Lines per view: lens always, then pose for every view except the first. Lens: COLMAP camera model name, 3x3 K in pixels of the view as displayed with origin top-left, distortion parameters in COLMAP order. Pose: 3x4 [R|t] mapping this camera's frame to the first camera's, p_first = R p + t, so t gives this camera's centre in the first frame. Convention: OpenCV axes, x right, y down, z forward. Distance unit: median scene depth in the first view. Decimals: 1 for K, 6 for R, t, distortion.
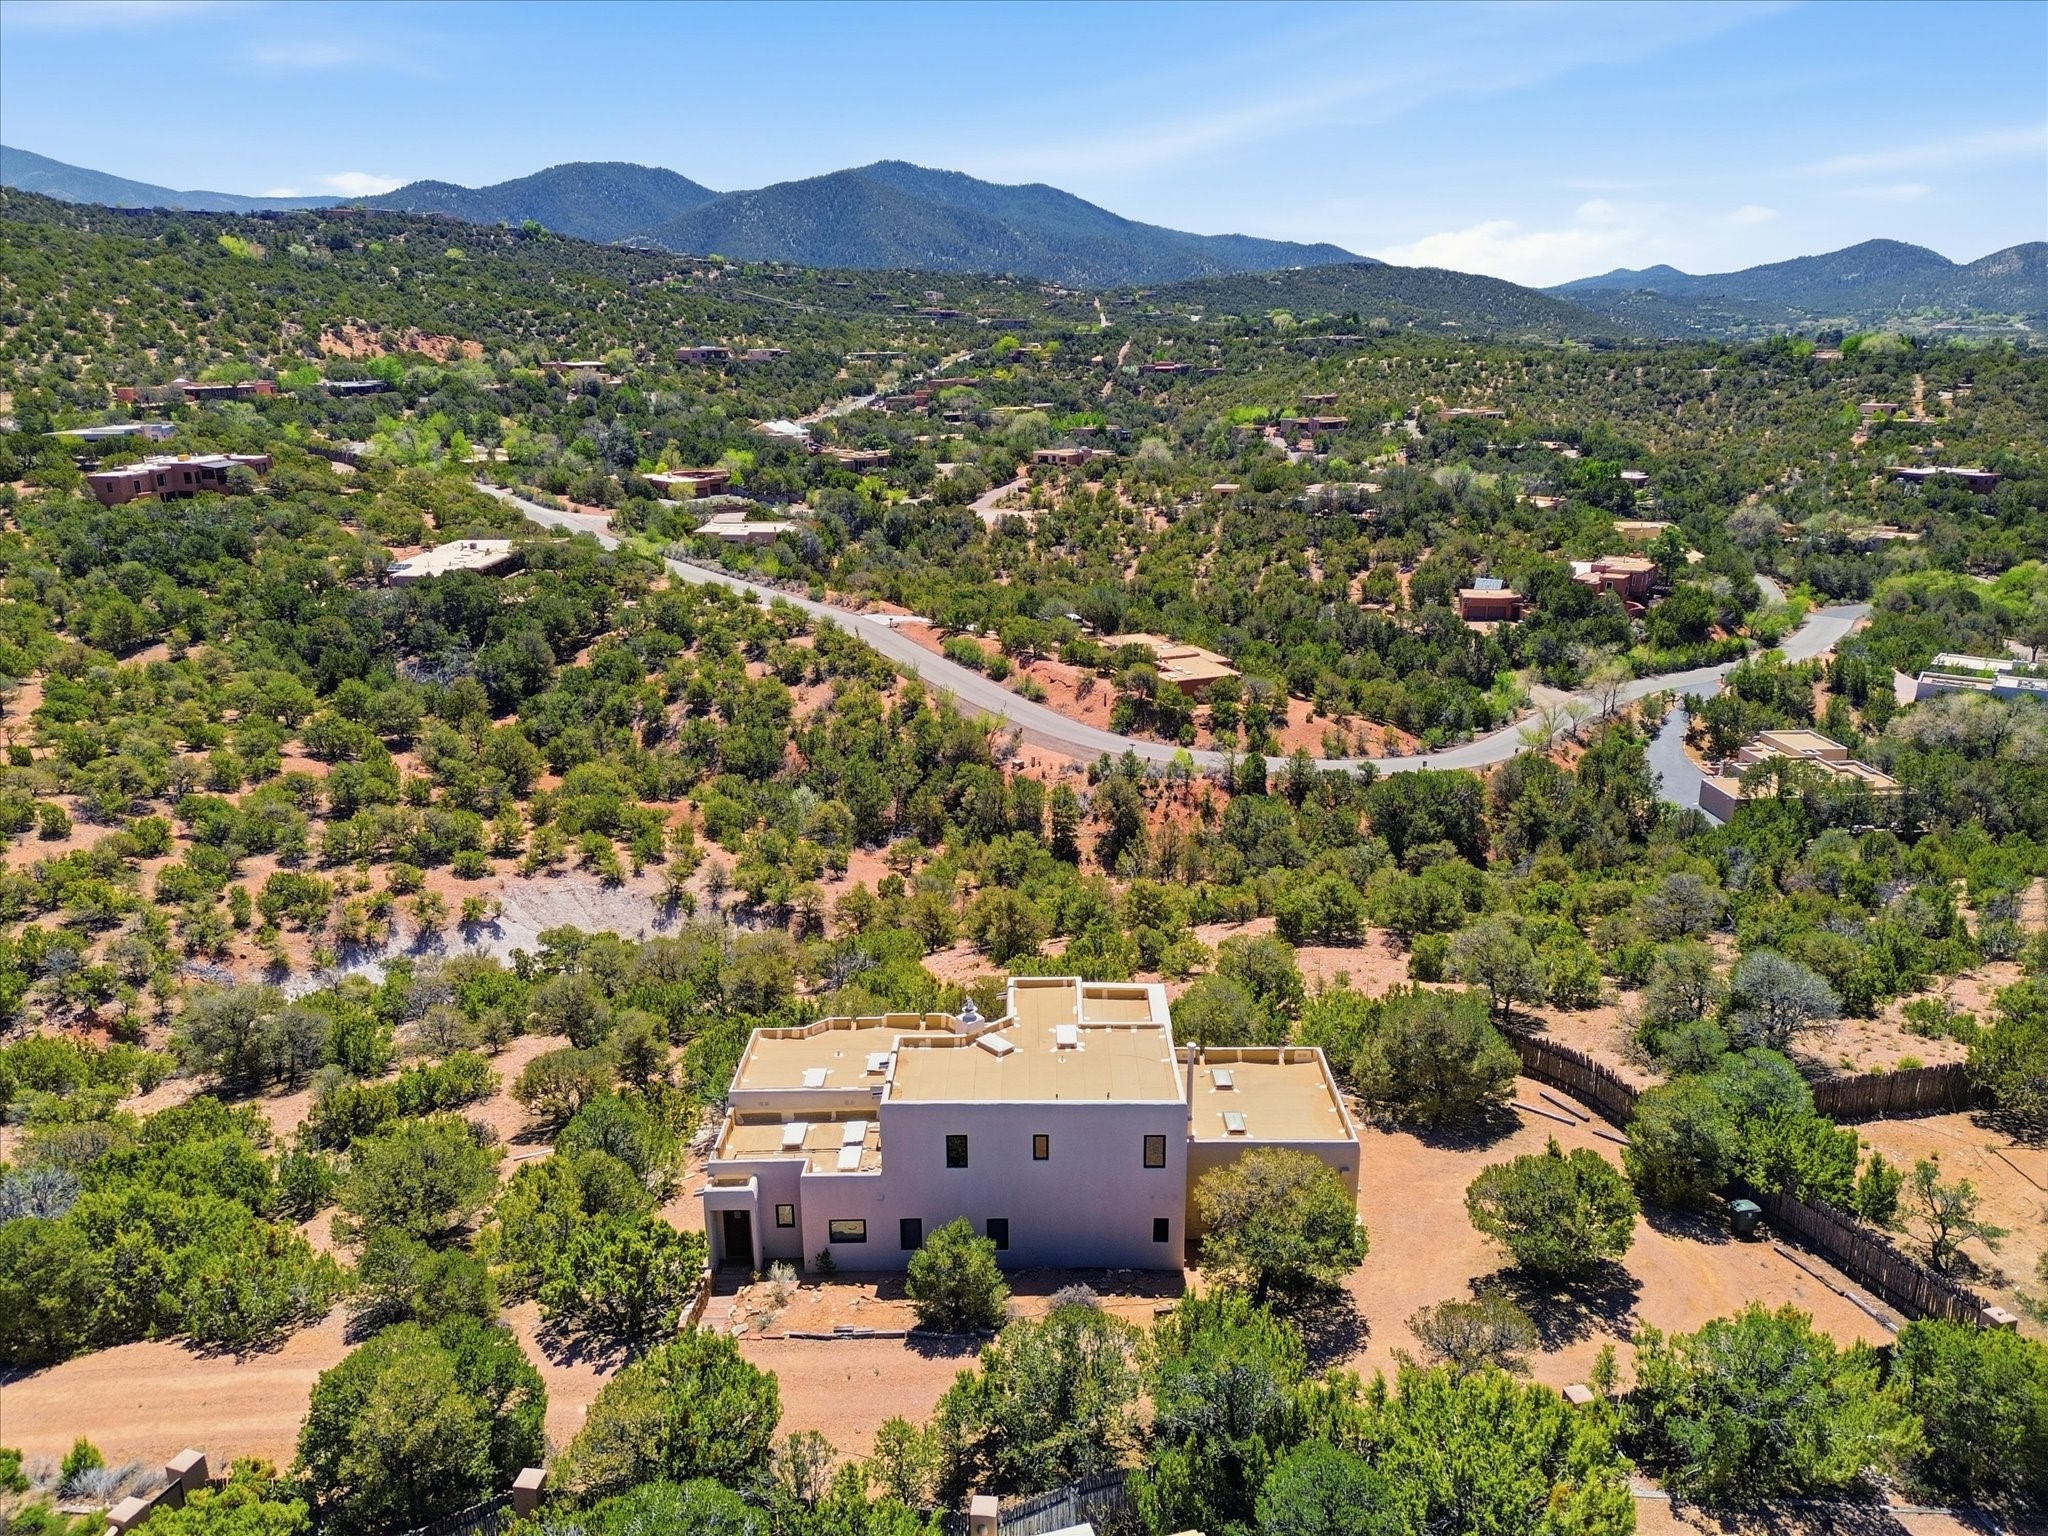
lens RADIAL K [[1440.5, 0, 1027.2], [0, 1440.5, 765.8], [0, 0, 1]] dist [0.077366, -0.063192]
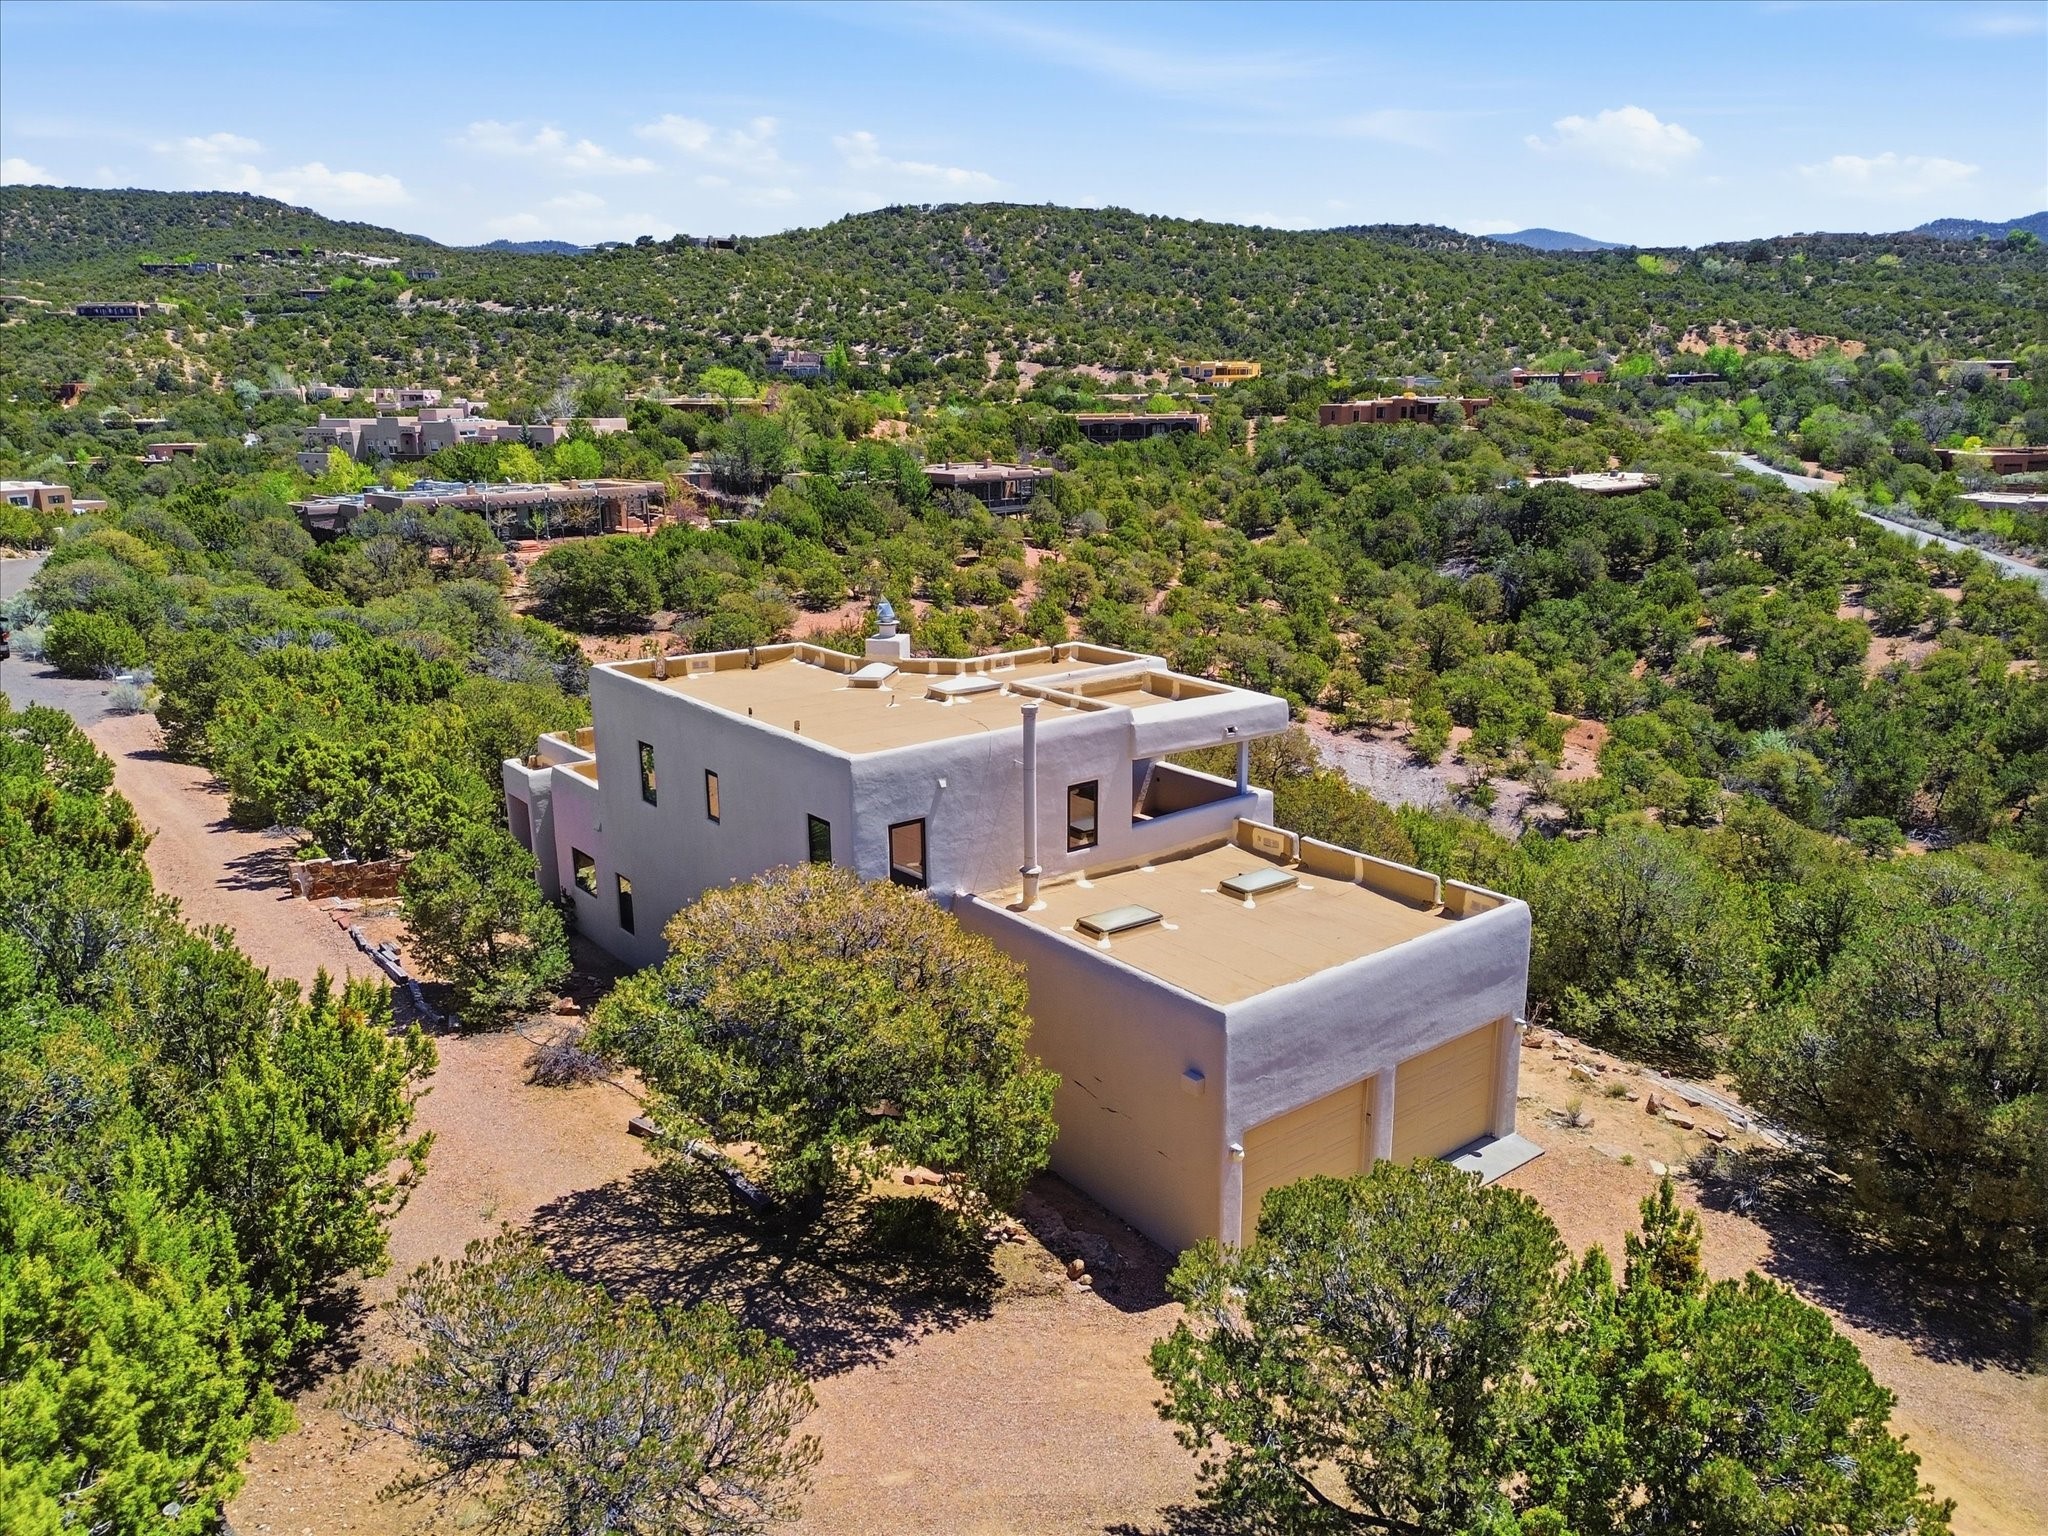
lens RADIAL K [[1440.5, 0, 1027.2], [0, 1440.5, 765.8], [0, 0, 1]] dist [0.077366, -0.063192]
pose [[0.621472, 0.197335, -0.758176, 0.106600], [-0.224442, 0.972040, 0.069025, 0.041059], [0.750598, 0.127270, 0.648386, 0.160084]]
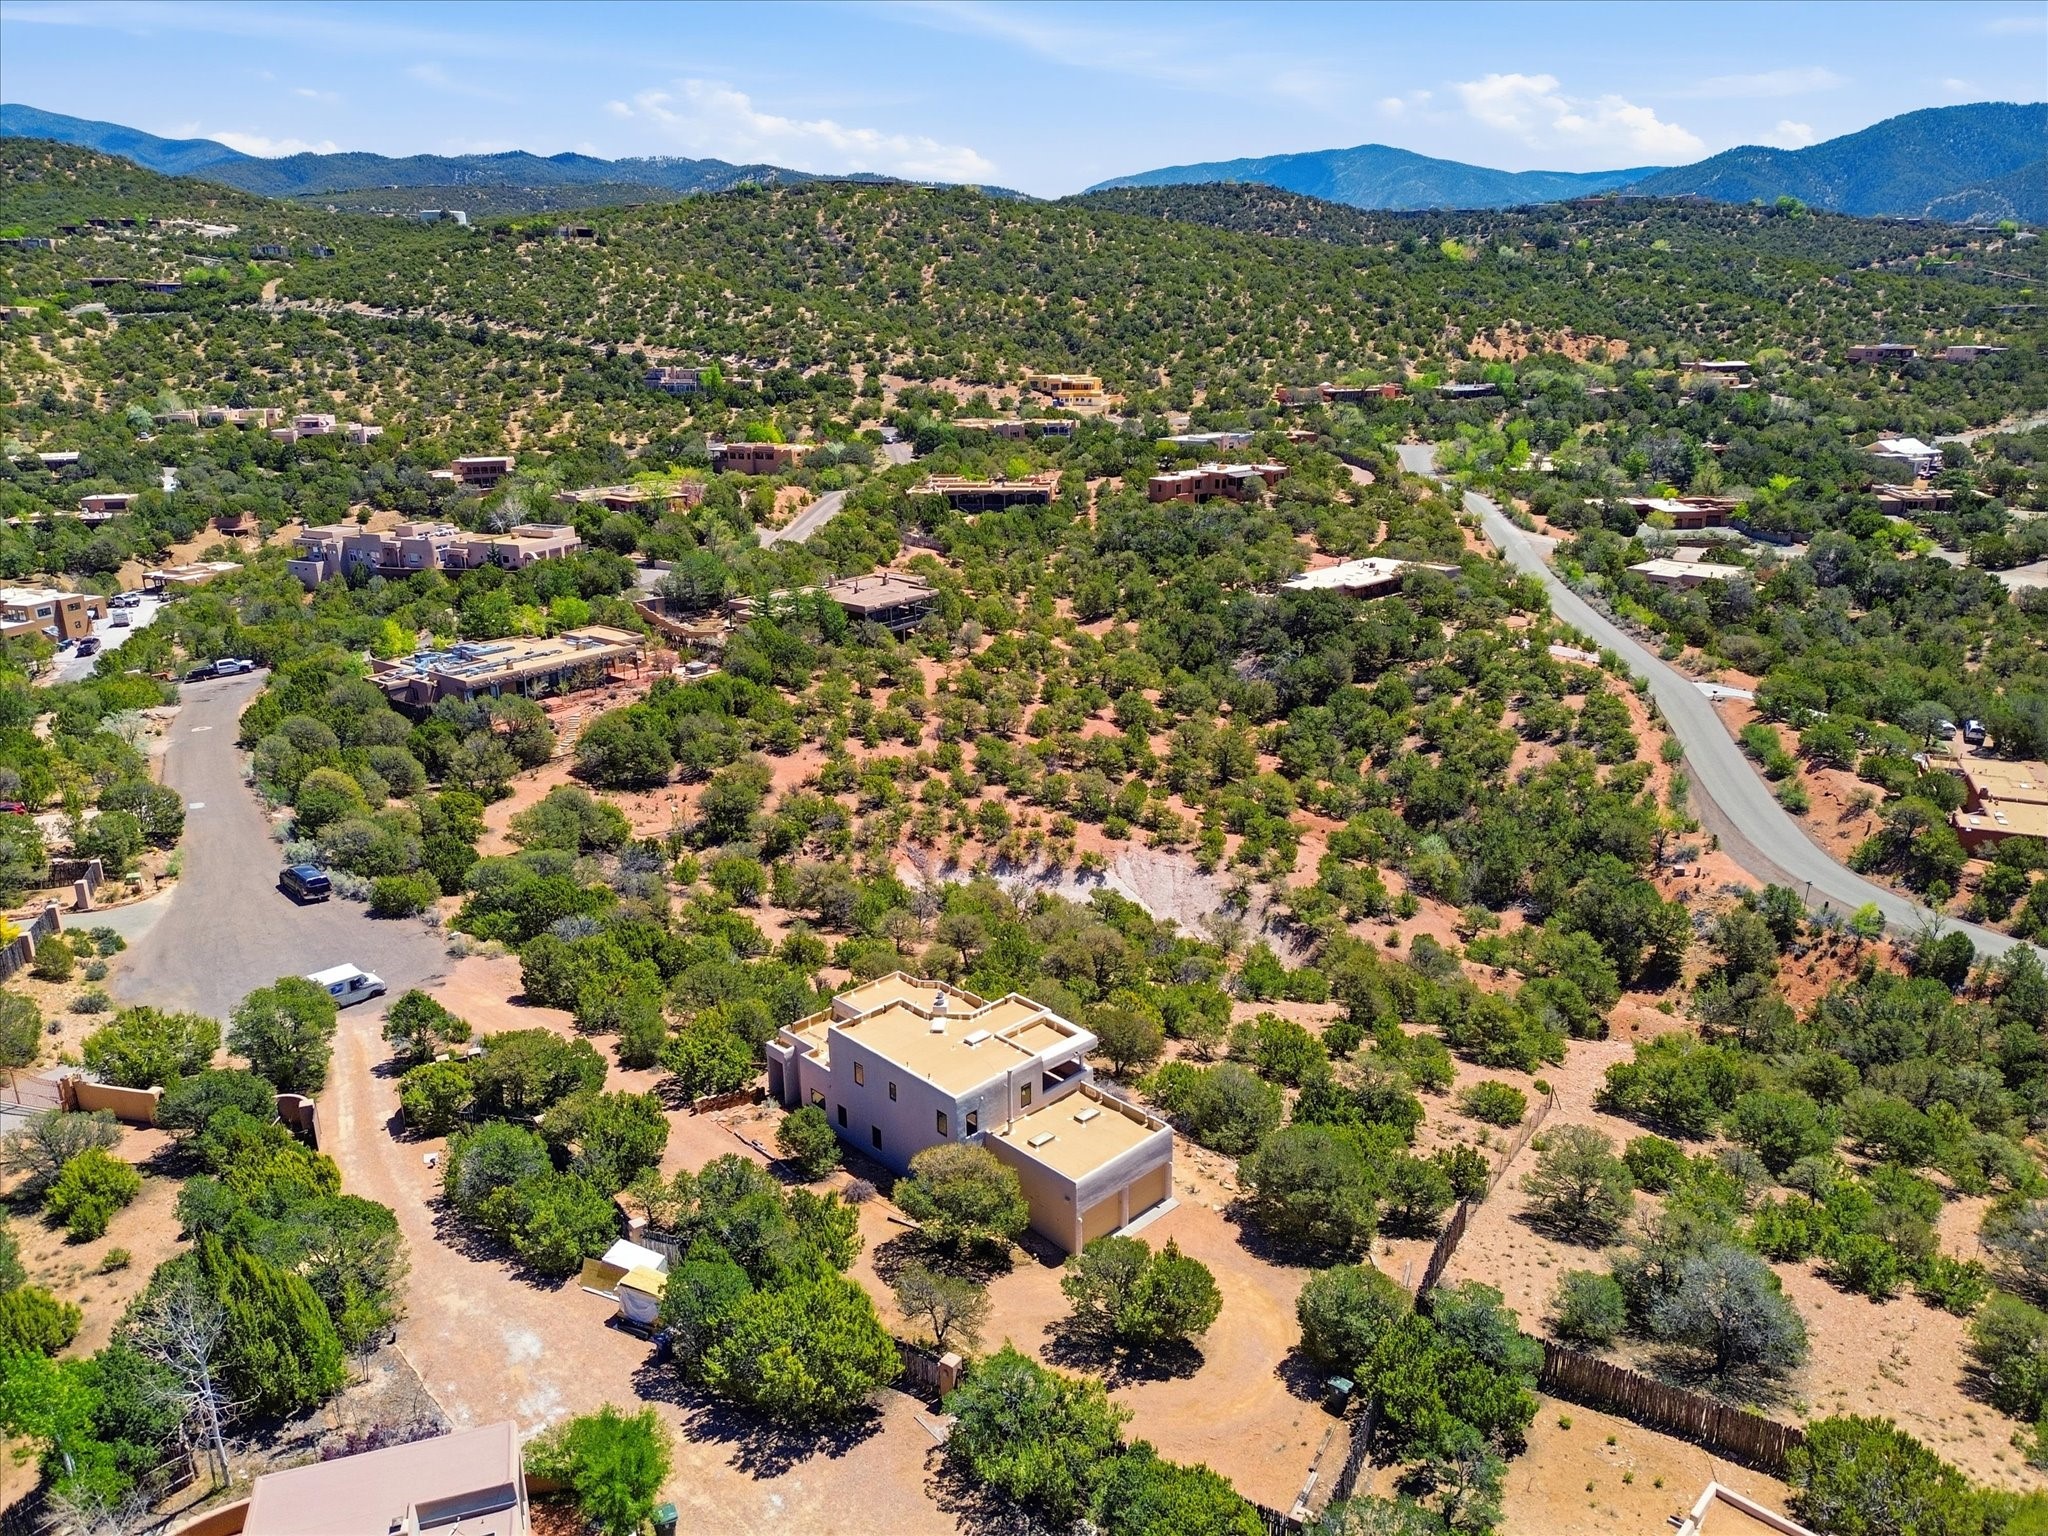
lens RADIAL K [[1440.5, 0, 1027.2], [0, 1440.5, 765.8], [0, 0, 1]] dist [0.077366, -0.063192]
pose [[0.698705, 0.217694, -0.681485, 0.231055], [-0.204113, 0.973645, 0.101751, -0.054360], [0.685675, 0.068006, 0.724724, -0.004677]]
